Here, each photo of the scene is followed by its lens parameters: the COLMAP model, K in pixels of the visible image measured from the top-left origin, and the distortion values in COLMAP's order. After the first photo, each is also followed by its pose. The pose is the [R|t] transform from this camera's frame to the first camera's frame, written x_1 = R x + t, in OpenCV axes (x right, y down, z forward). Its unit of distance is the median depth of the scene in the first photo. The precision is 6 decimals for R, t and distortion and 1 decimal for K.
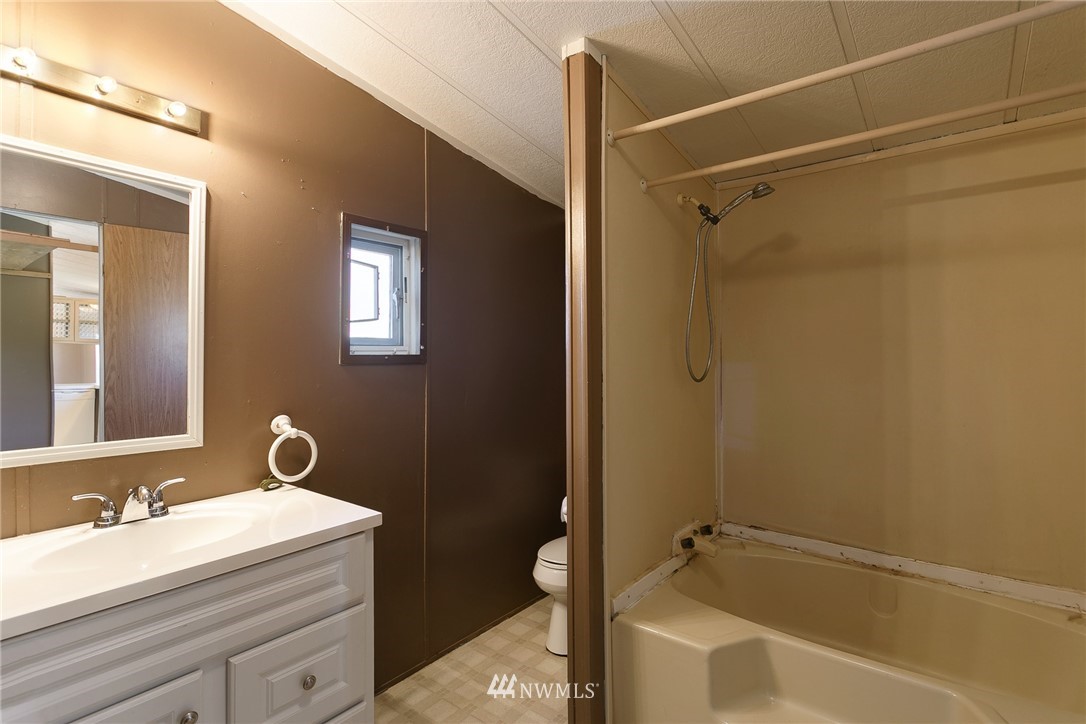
lens RADIAL K [[534.1, 0, 540.7], [0, 534.1, 352.6], [0, 0, 1]] dist [0.001462, 0.000308]
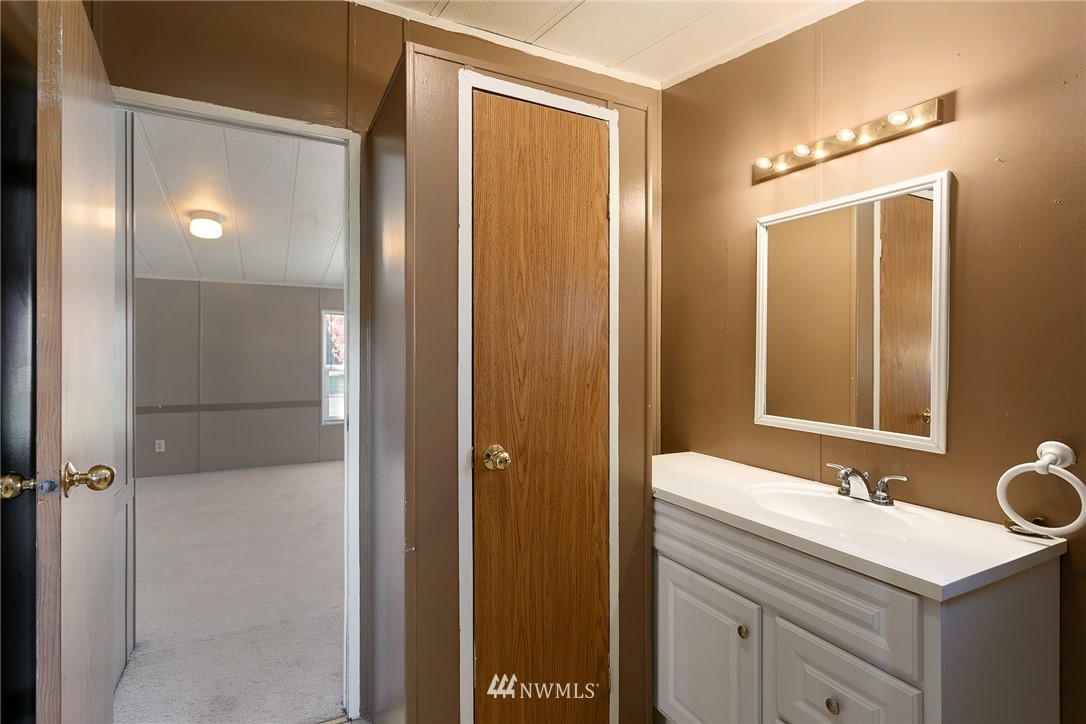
lens RADIAL K [[534.1, 0, 540.7], [0, 534.1, 352.6], [0, 0, 1]] dist [0.001462, 0.000308]
pose [[-0.417205, 0.003450, -0.908806, 0.550126], [0.004004, 0.999990, 0.001958, -0.007332], [0.908804, -0.002822, -0.417214, 0.807184]]
